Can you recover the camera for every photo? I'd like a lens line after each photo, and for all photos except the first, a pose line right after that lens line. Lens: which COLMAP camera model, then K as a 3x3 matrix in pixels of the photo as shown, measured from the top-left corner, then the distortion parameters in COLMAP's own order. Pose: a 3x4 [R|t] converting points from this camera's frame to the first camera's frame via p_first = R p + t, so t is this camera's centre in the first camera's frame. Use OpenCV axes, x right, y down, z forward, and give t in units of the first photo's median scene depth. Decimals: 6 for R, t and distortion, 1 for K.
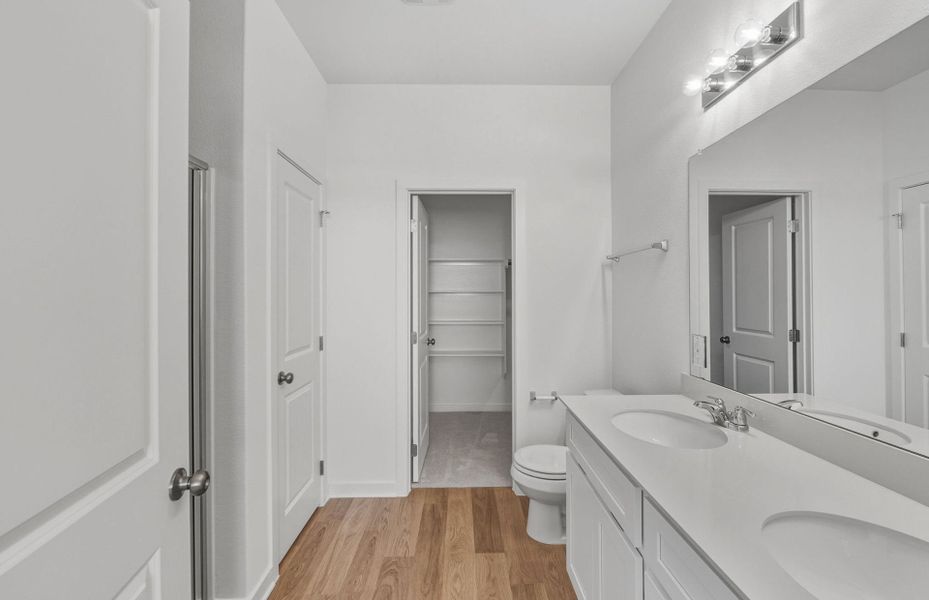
lens RADIAL K [[391.1, 0, 466.5], [0, 391.1, 294.4], [0, 0, 1]] dist [-0.001955, -0.000838]
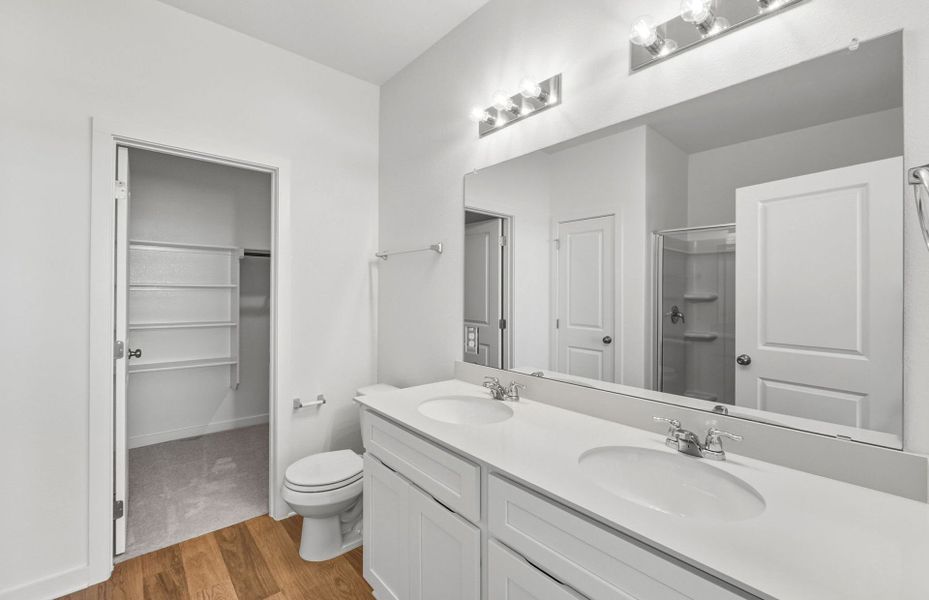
lens RADIAL K [[391.1, 0, 461.5], [0, 391.1, 294.0], [0, 0, 1]] dist [-0.001955, -0.000838]
pose [[0.768435, 0.007113, 0.639888, -0.118388], [-0.011330, 0.999933, 0.002490, 0.002384], [-0.639827, -0.009163, 0.768464, 0.074426]]
